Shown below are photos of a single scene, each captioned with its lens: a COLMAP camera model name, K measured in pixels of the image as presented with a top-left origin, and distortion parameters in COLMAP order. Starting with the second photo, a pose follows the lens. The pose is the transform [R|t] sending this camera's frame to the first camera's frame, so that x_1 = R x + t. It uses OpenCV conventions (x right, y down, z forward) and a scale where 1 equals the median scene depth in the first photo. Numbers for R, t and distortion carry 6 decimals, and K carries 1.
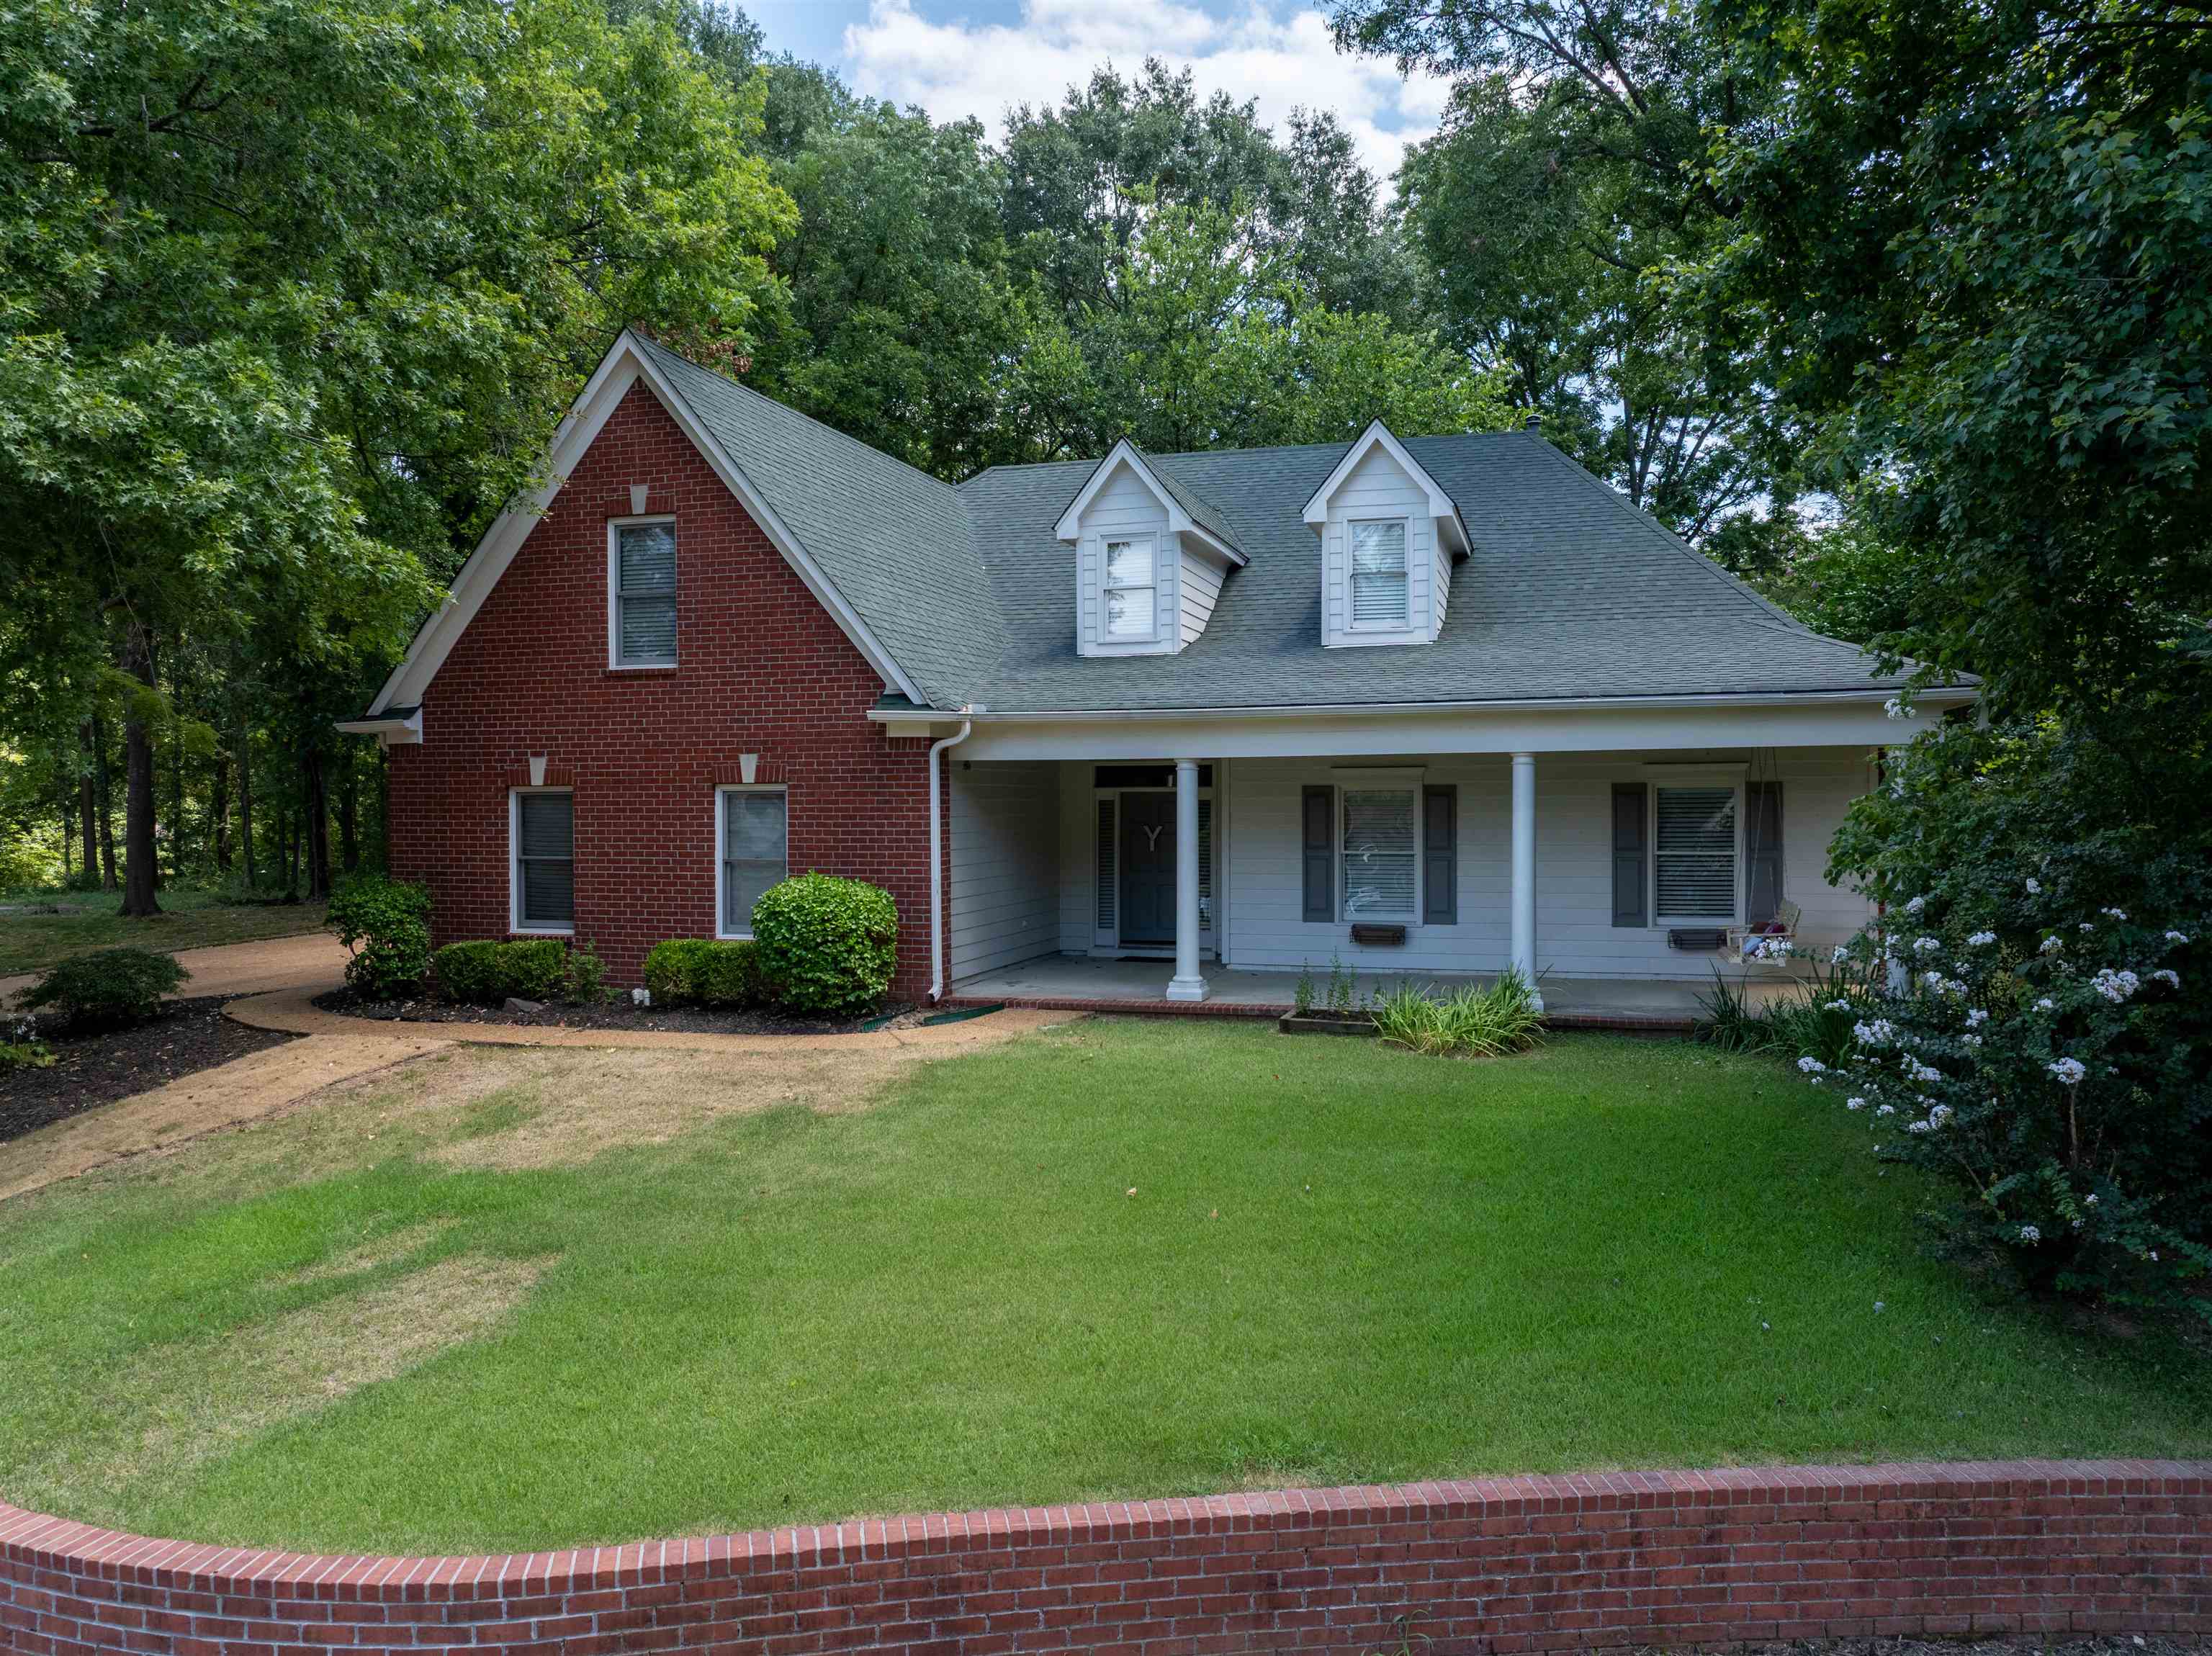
lens RADIAL K [[1584.3, 0, 1107.6], [0, 1584.3, 828.4], [0, 0, 1]] dist [-0.070646, 0.035809]
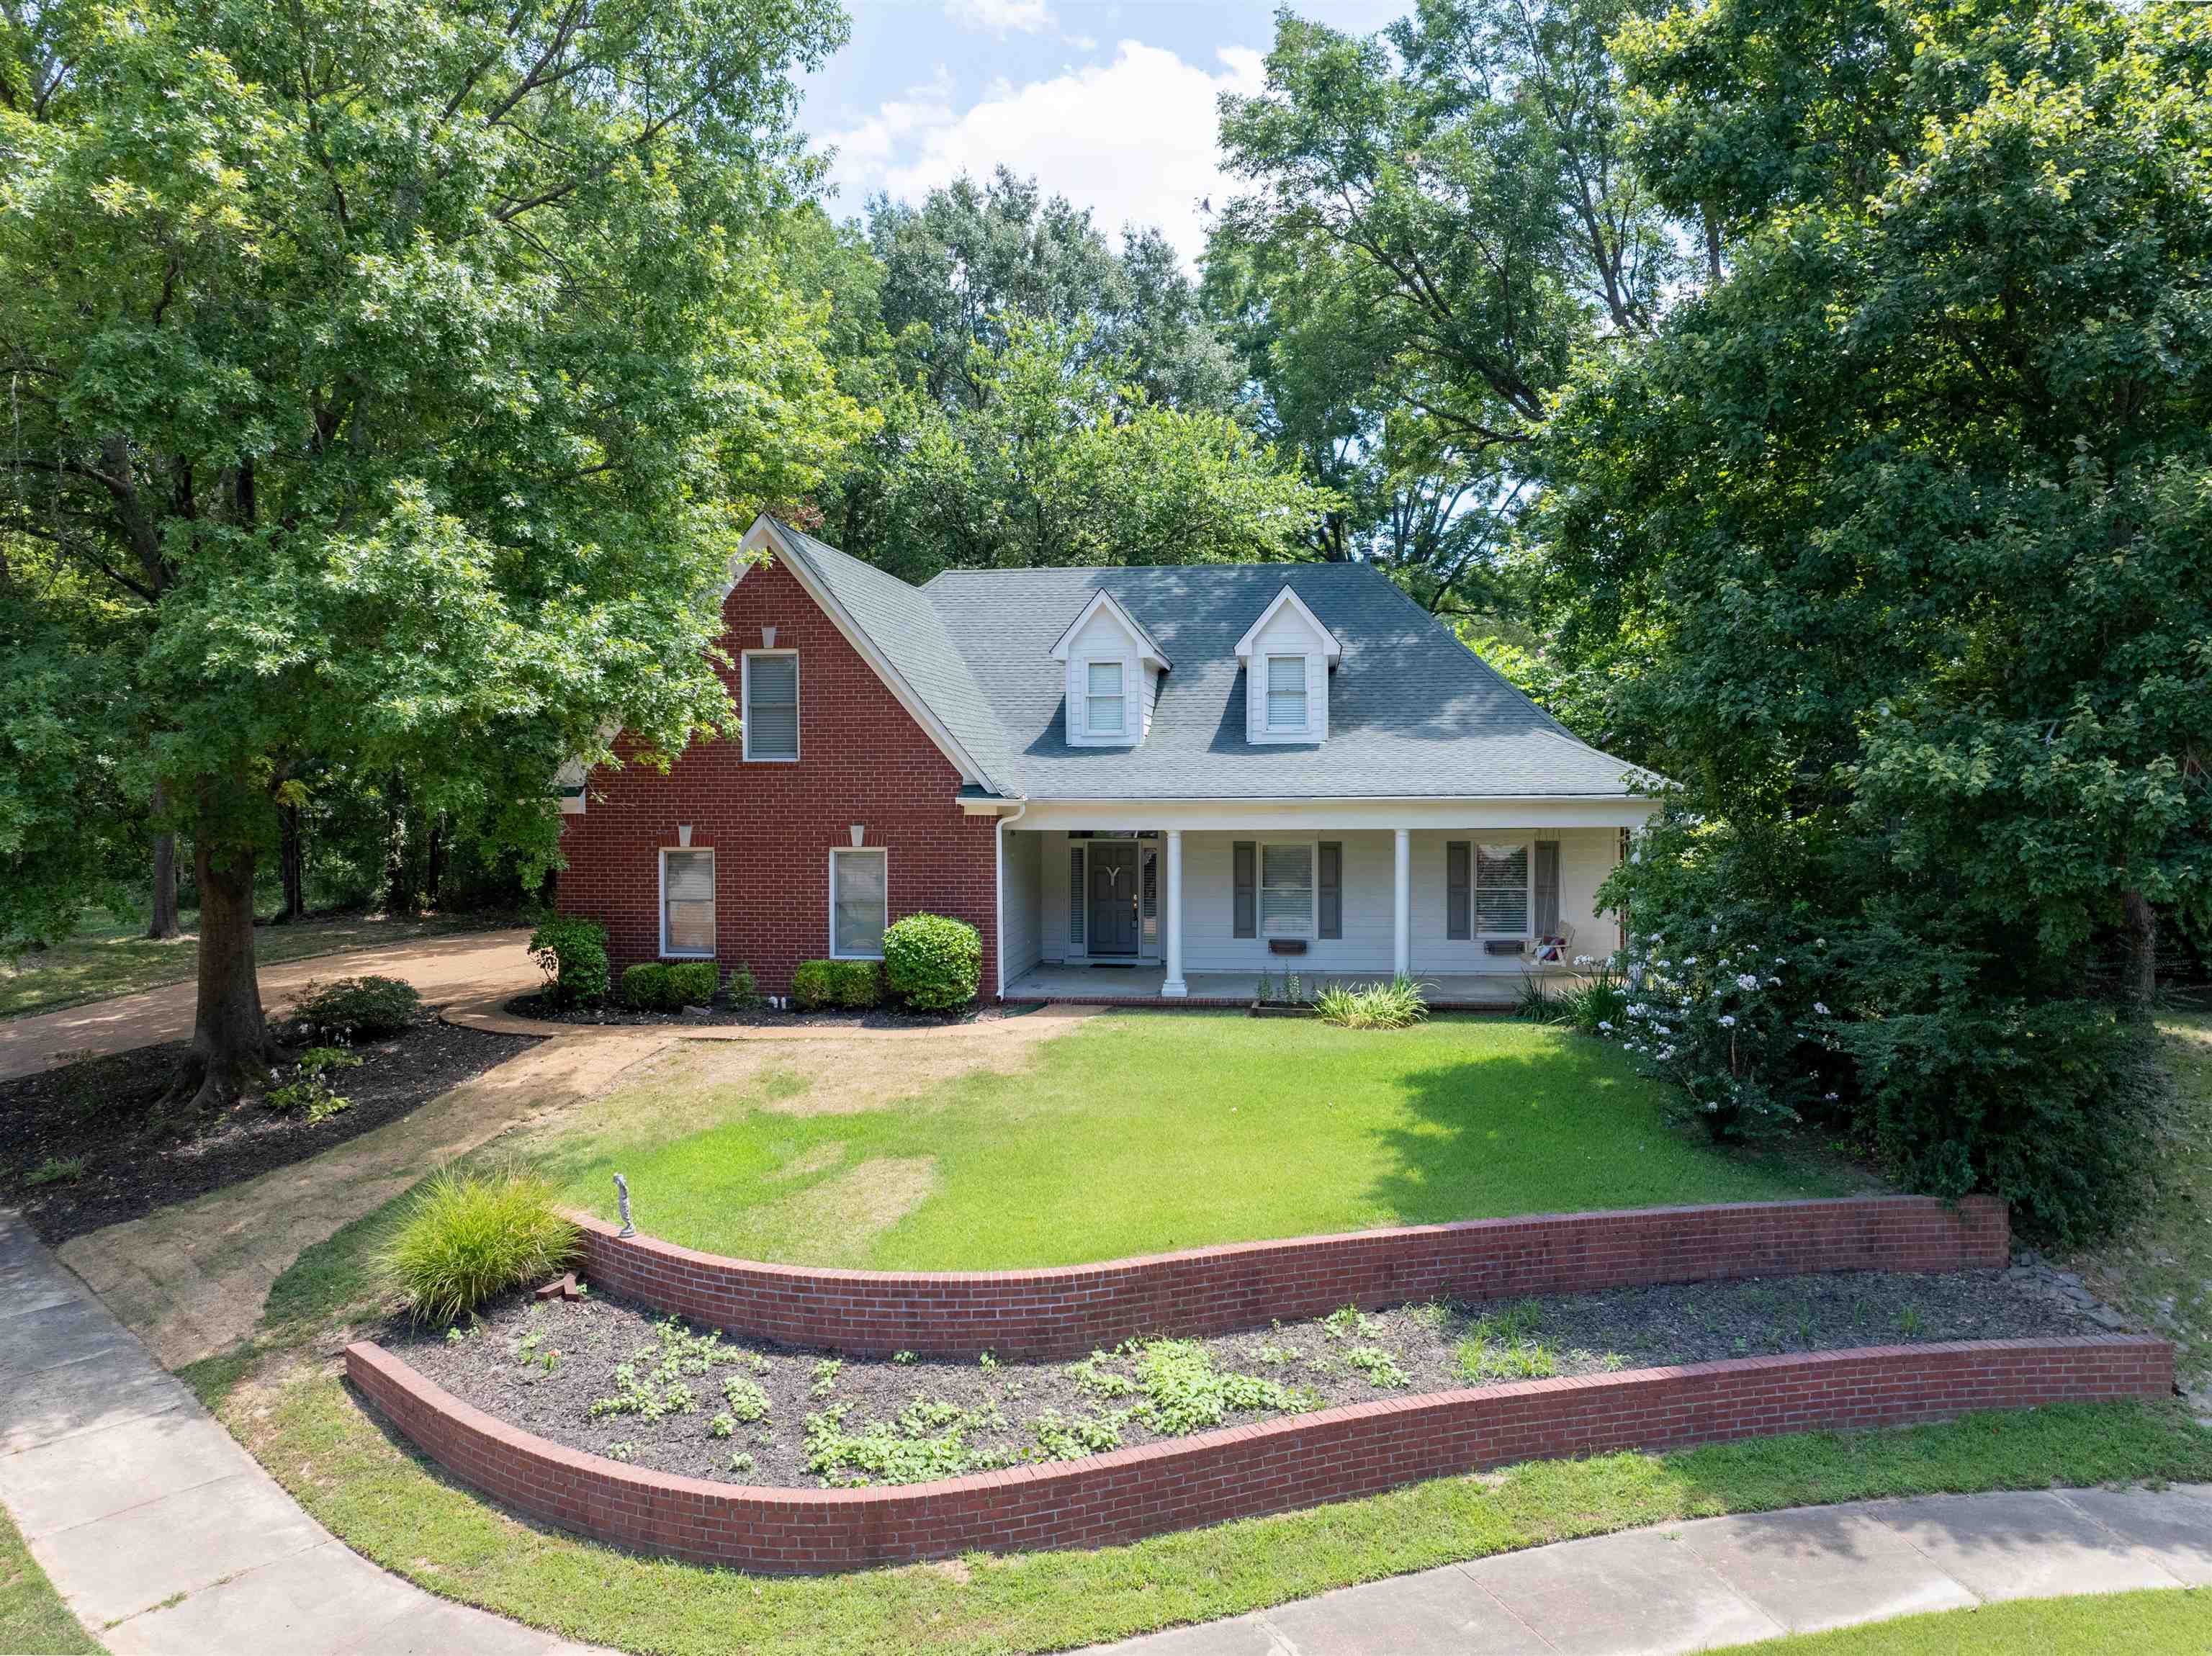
lens RADIAL K [[1584.3, 0, 1107.6], [0, 1584.3, 828.4], [0, 0, 1]] dist [-0.070646, 0.035809]
pose [[0.986723, -0.004753, 0.162344, -0.263770], [0.003332, 0.999954, 0.009028, -0.063262], [-0.162379, -0.008368, 0.986693, -0.454458]]
